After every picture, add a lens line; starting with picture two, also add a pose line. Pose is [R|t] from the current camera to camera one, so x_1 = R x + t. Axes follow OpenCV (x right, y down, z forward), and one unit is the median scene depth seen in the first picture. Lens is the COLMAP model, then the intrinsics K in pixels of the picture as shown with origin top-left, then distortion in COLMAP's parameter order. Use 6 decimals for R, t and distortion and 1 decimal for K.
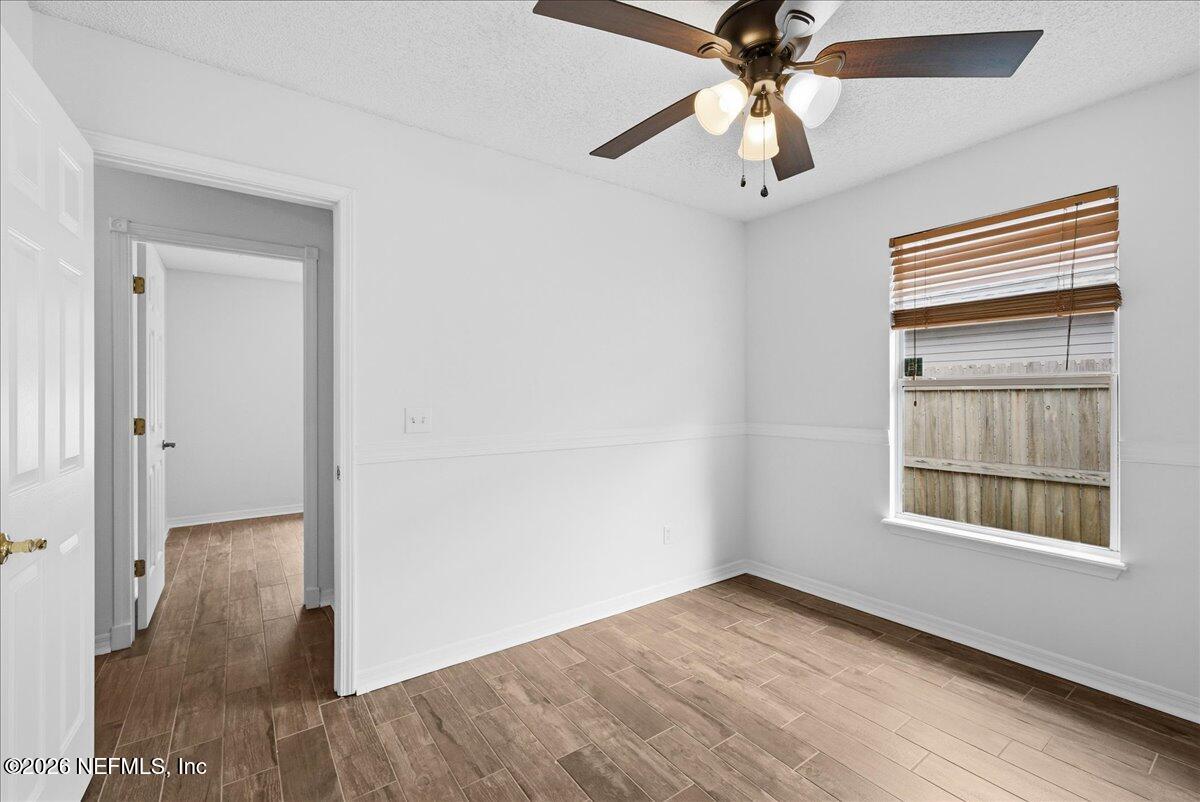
lens RADIAL K [[512.5, 0, 600.8], [0, 512.5, 398.6], [0, 0, 1]] dist [-0.000269, 0.000007]
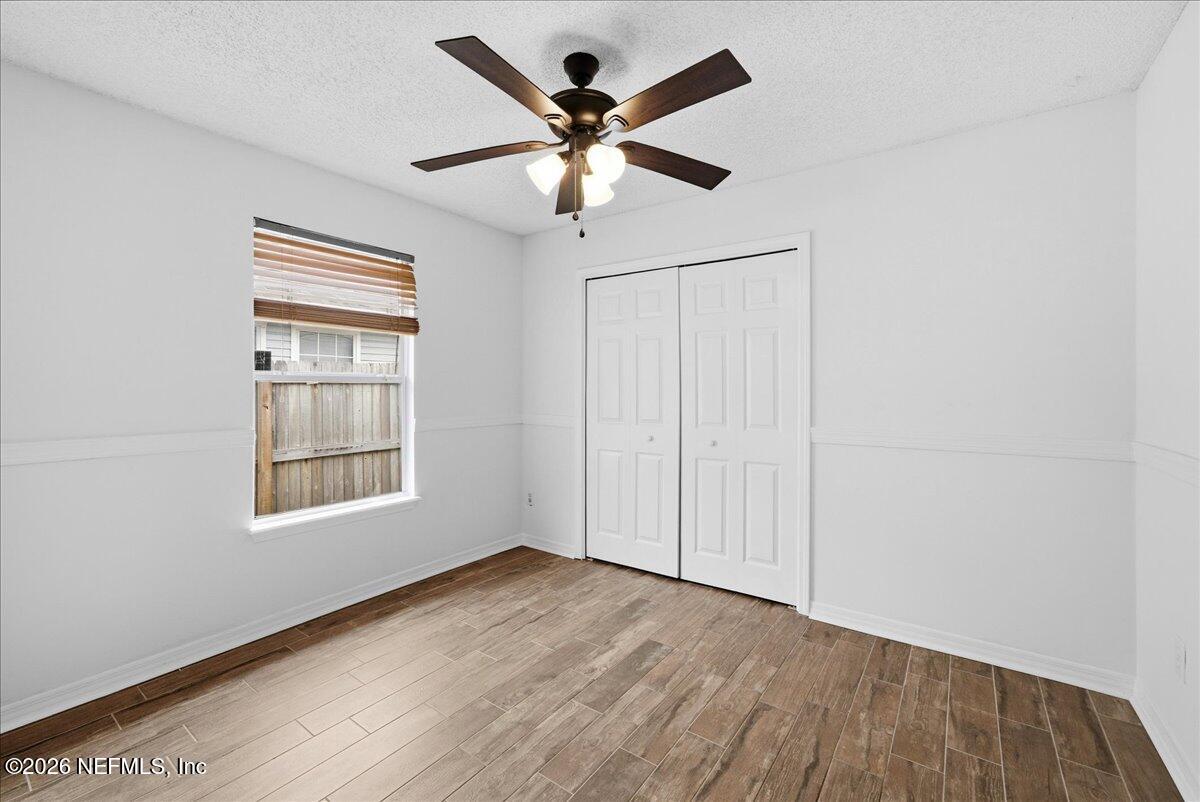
lens RADIAL K [[512.5, 0, 600.5], [0, 512.5, 390.6], [0, 0, 1]] dist [-0.000269, 0.000007]
pose [[-0.324862, -0.001891, 0.945759, -0.547092], [0.010817, 0.999925, 0.005715, -0.005353], [-0.945699, 0.012087, -0.324818, 0.808135]]
